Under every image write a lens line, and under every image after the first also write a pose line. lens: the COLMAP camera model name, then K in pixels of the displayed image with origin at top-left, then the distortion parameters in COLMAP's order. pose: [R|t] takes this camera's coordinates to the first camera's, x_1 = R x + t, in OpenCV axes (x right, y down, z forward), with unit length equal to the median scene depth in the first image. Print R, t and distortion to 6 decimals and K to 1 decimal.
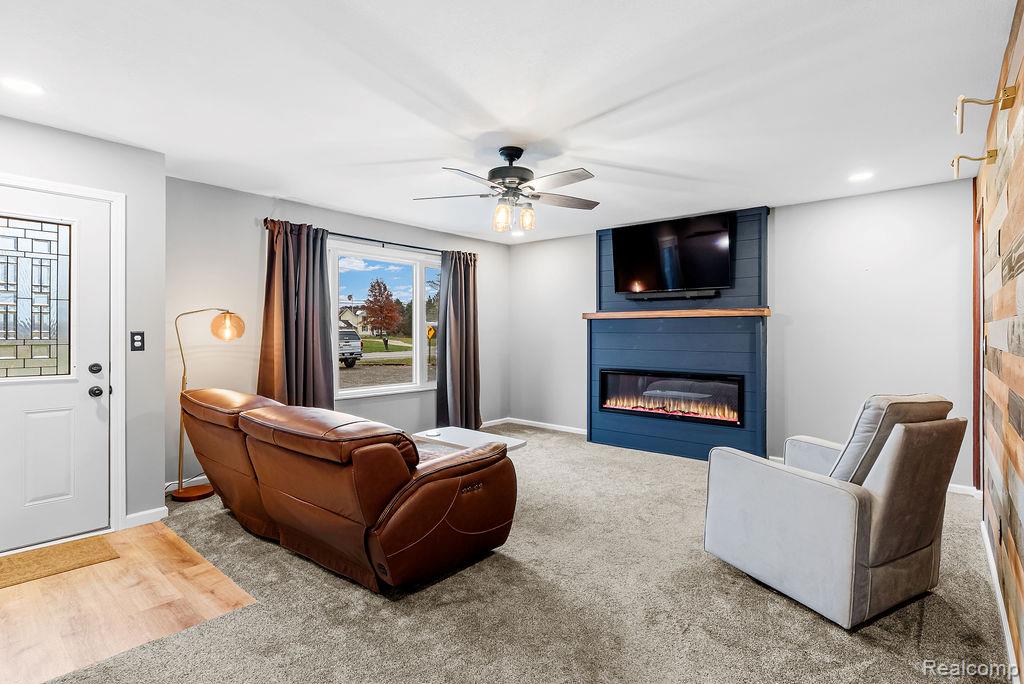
lens RADIAL K [[510.6, 0, 519.5], [0, 510.6, 332.2], [0, 0, 1]] dist [-0.003255, -0.000016]
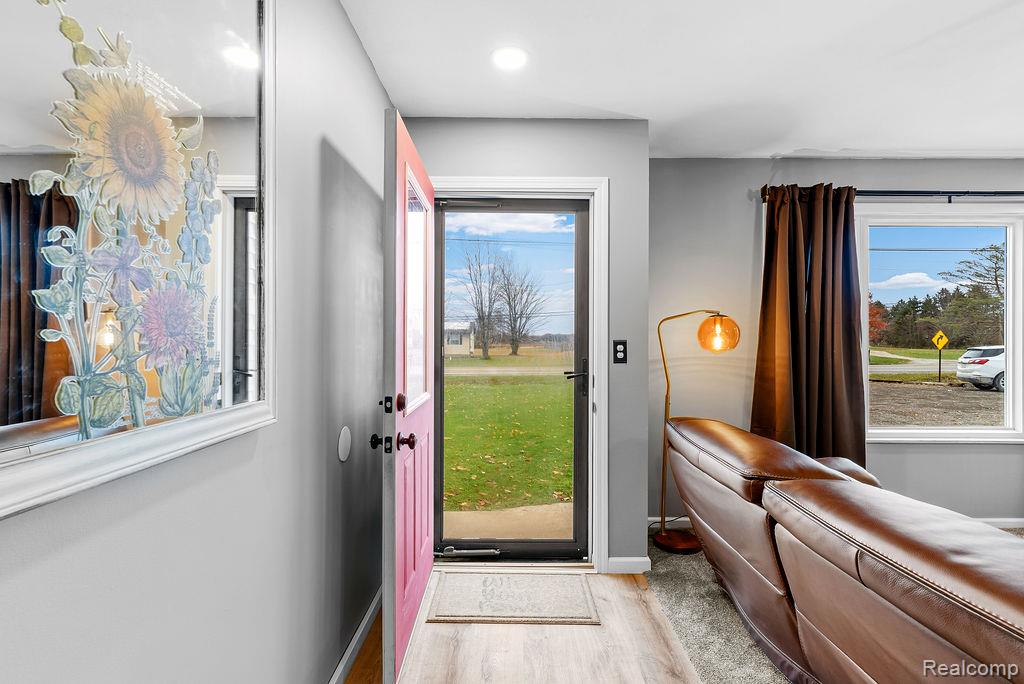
lens RADIAL K [[490.2, 0, 501.2], [0, 490.2, 345.8], [0, 0, 1]] dist [-0.002279, 0.000618]
pose [[0.631256, 0.006466, -0.775548, -0.207909], [0.000981, 0.999958, 0.009135, 0.000186], [0.775574, -0.006527, 0.631223, 0.285021]]
